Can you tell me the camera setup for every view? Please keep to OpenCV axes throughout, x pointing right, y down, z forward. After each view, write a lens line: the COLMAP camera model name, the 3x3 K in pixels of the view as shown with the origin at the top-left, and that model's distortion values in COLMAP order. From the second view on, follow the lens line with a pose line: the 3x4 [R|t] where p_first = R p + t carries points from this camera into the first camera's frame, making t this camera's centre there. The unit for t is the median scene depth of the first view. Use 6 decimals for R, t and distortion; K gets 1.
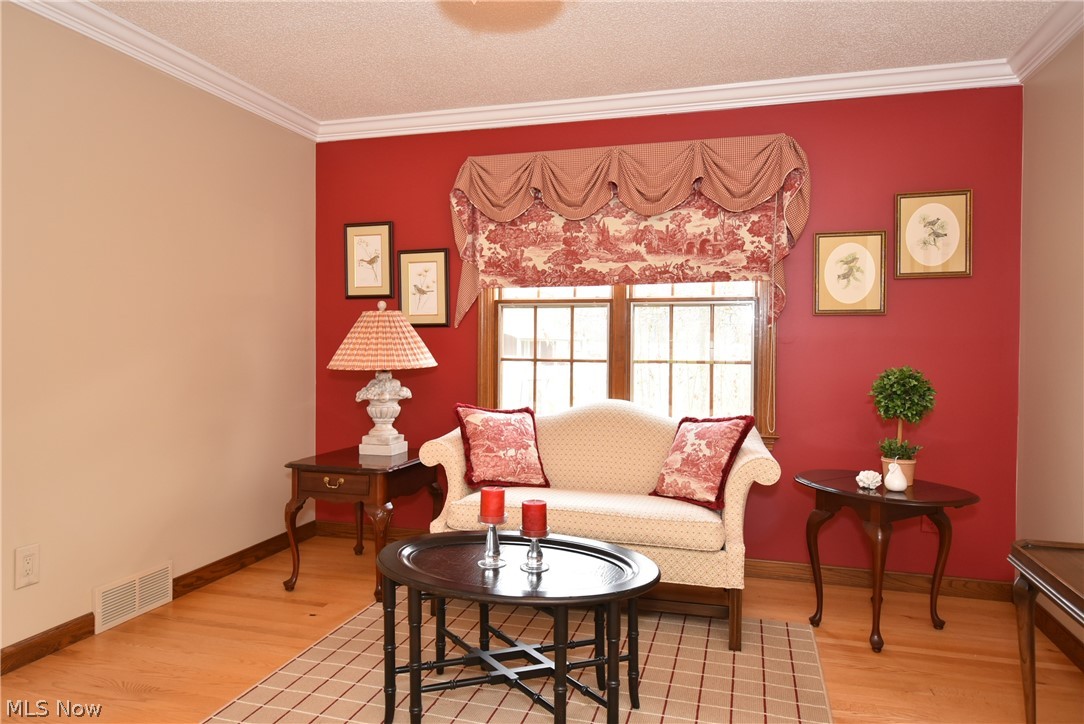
lens RADIAL K [[712.2, 0, 544.1], [0, 712.2, 347.4], [0, 0, 1]] dist [-0.003043, -0.000960]
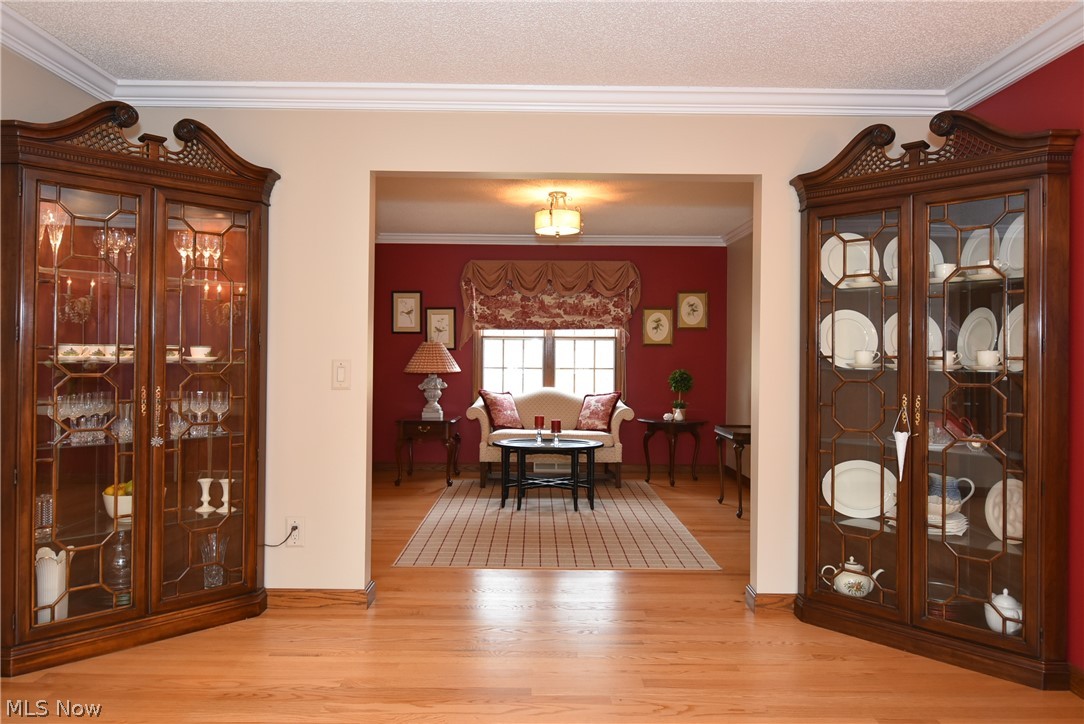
lens RADIAL K [[712.2, 0, 544.1], [0, 712.2, 347.4], [0, 0, 1]] dist [-0.003043, -0.000960]
pose [[0.957808, 0.004861, 0.287368, -0.487836], [-0.000318, 0.999874, -0.015854, -0.007007], [-0.287409, 0.015094, 0.957689, -0.907614]]
